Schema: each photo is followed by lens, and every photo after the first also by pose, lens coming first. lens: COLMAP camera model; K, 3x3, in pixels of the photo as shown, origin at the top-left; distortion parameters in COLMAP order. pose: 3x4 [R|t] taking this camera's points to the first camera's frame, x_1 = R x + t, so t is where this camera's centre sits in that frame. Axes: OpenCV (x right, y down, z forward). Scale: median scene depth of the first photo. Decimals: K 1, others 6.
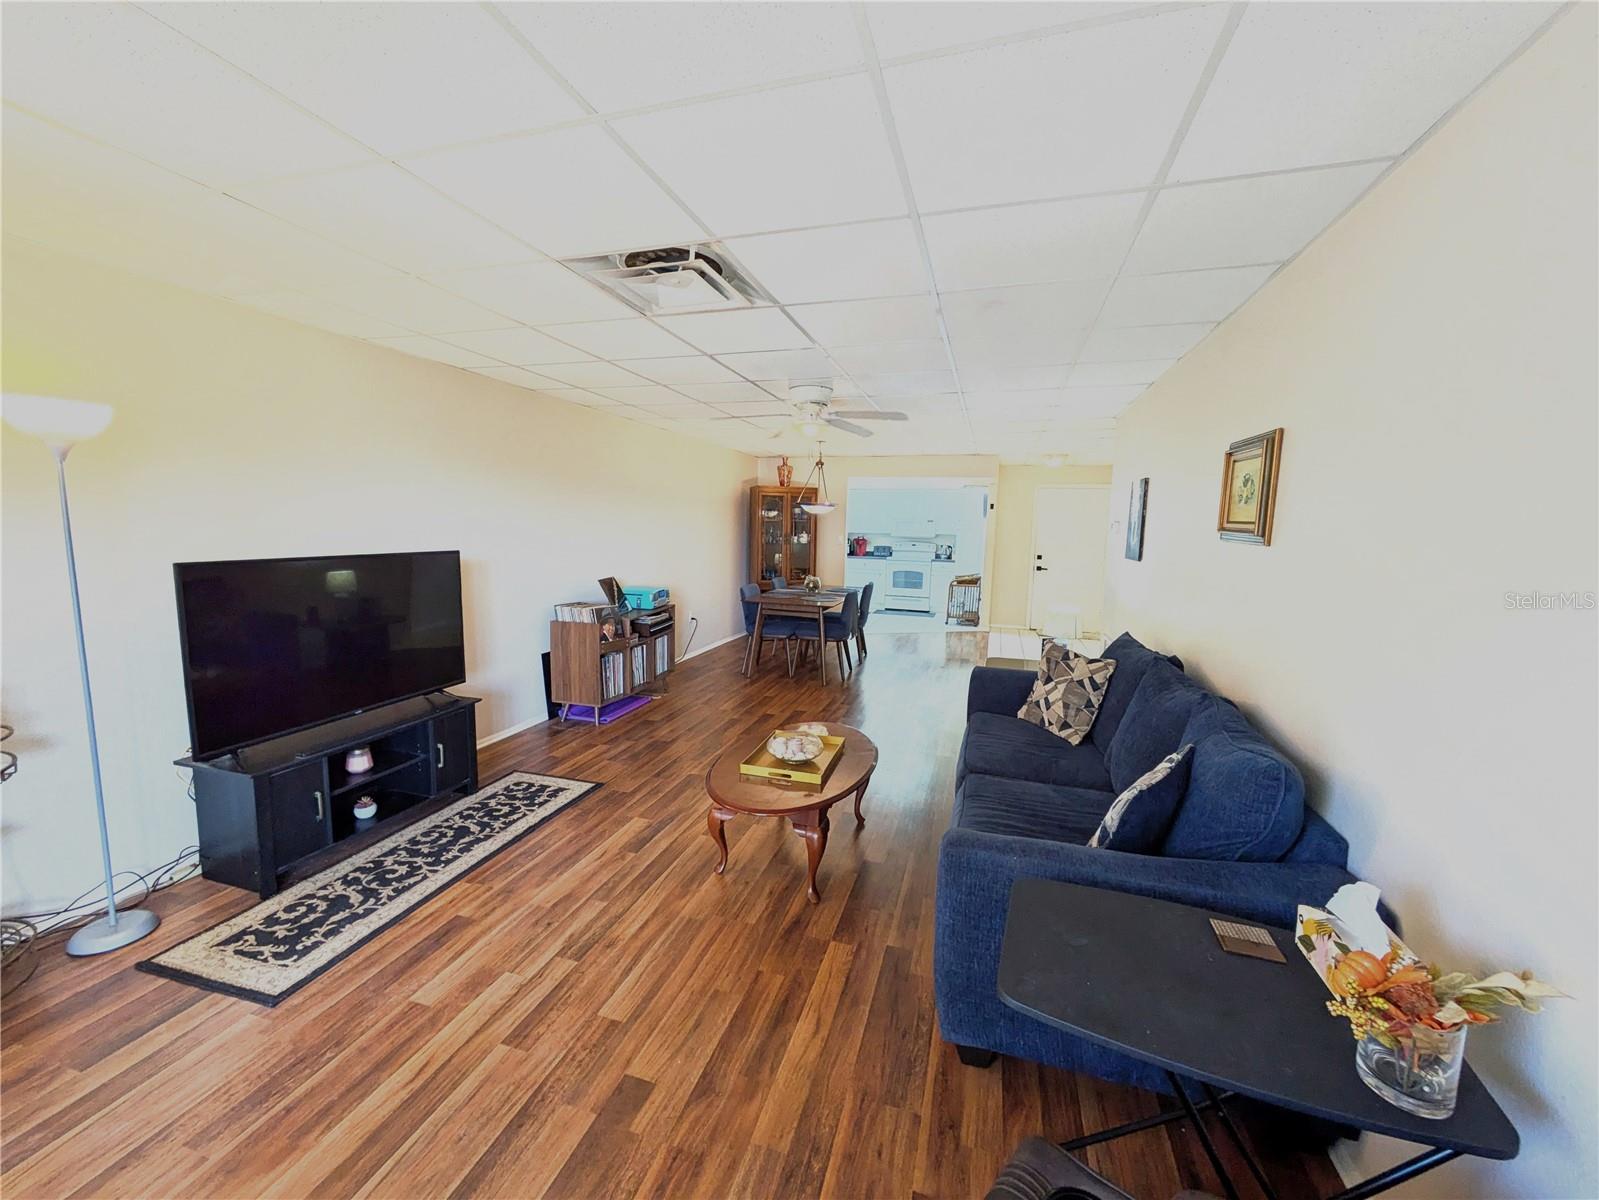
lens RADIAL K [[636.1, 0, 799.5], [0, 636.1, 600.0], [0, 0, 1]] dist [-0.000645, 0.000274]
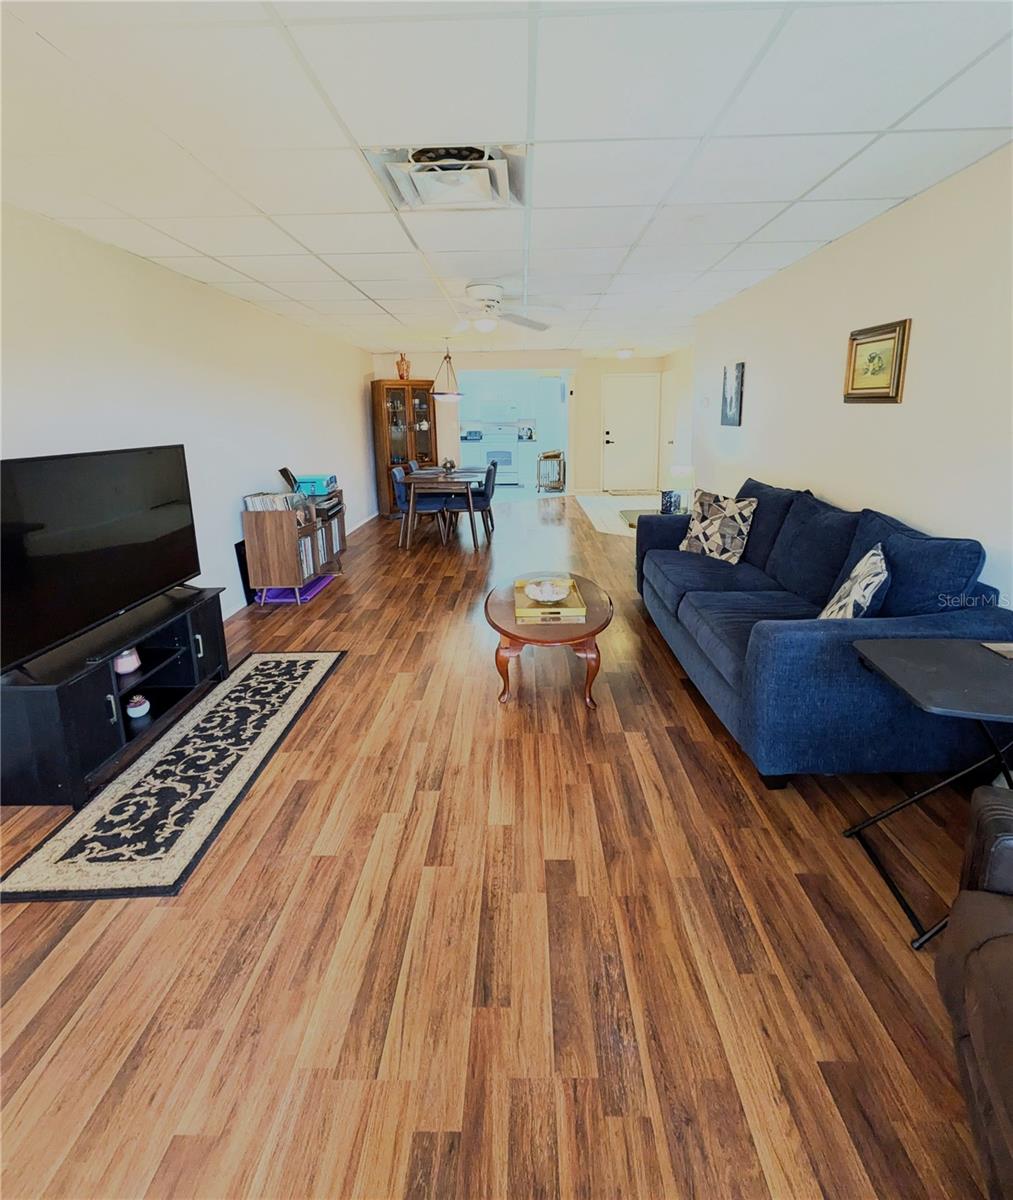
lens RADIAL K [[545.5, 0, 510.5], [0, 545.5, 517.7], [0, 0, 1]] dist [-0.000513, -0.000112]
pose [[0.958629, -0.090631, 0.269847, -0.330444], [0.072755, 0.994485, 0.075546, 0.010742], [-0.275205, -0.052788, 0.959935, 0.035018]]
